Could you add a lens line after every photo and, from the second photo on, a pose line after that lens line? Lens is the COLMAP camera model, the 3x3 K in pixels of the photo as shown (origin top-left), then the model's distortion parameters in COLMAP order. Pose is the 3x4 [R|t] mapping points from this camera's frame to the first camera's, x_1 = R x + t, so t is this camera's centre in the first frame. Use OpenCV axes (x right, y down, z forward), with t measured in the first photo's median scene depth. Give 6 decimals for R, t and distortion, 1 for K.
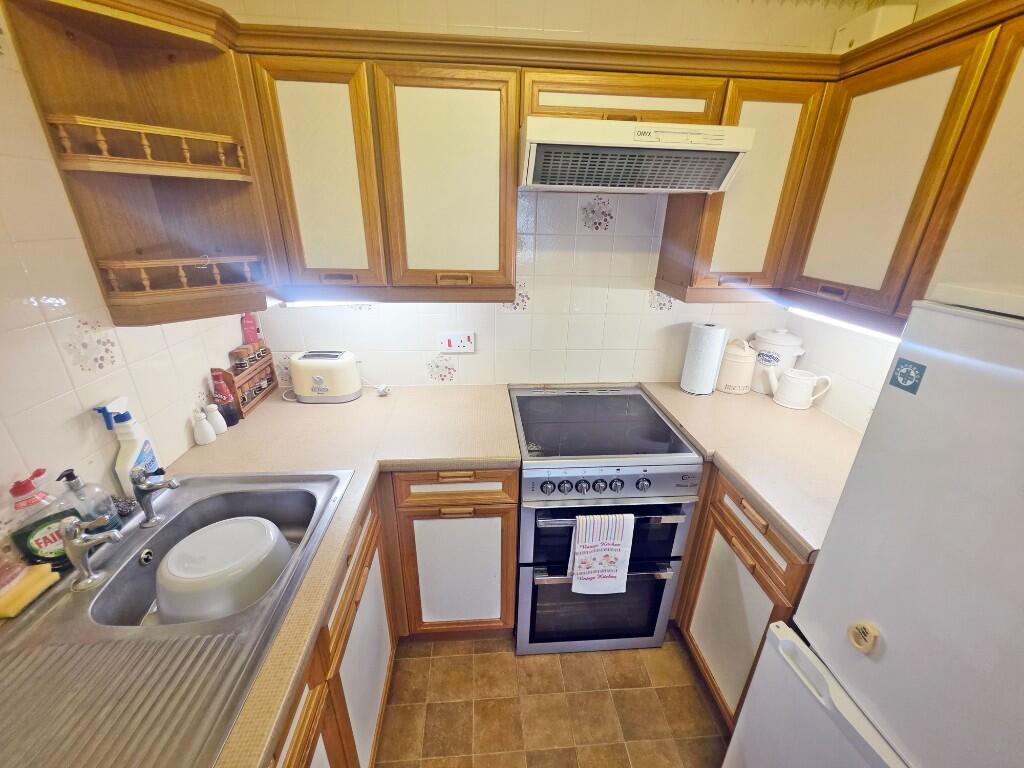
lens RADIAL K [[409.4, 0, 511.7], [0, 409.4, 384.6], [0, 0, 1]] dist [0.001371, -0.000649]
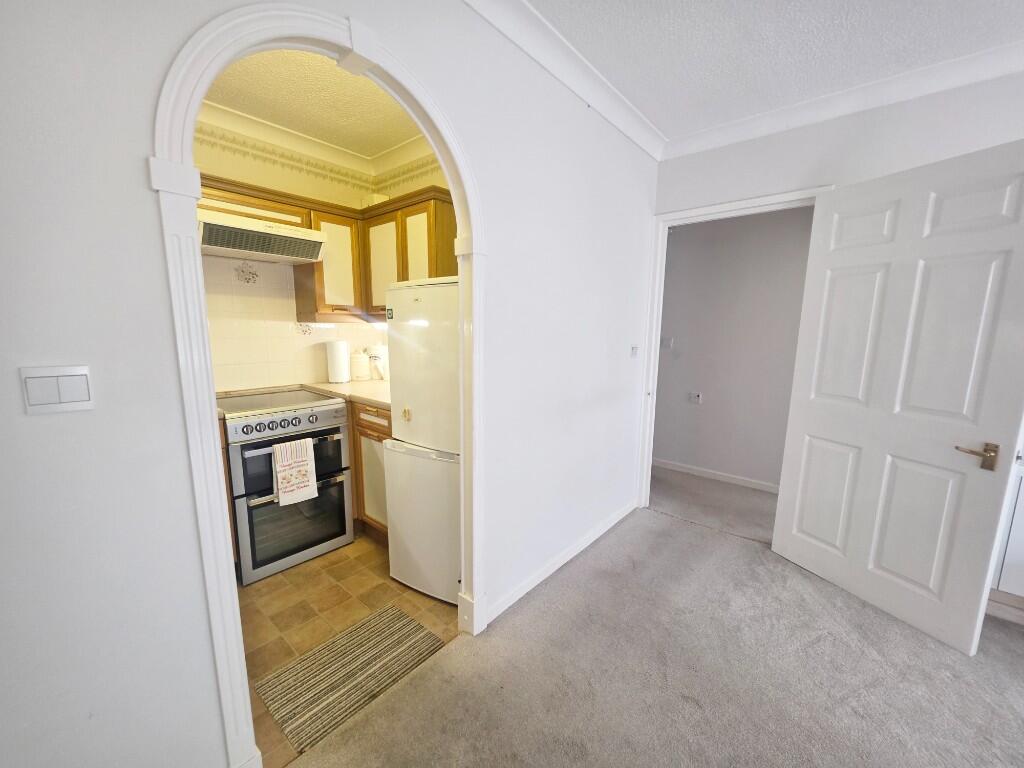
lens RADIAL K [[409.4, 0, 514.4], [0, 409.4, 388.6], [0, 0, 1]] dist [0.001371, -0.000649]
pose [[0.699561, -0.120955, 0.704261, -0.260754], [0.278805, 0.953658, -0.113155, 0.529578], [-0.657938, 0.275510, 0.700865, -0.733321]]
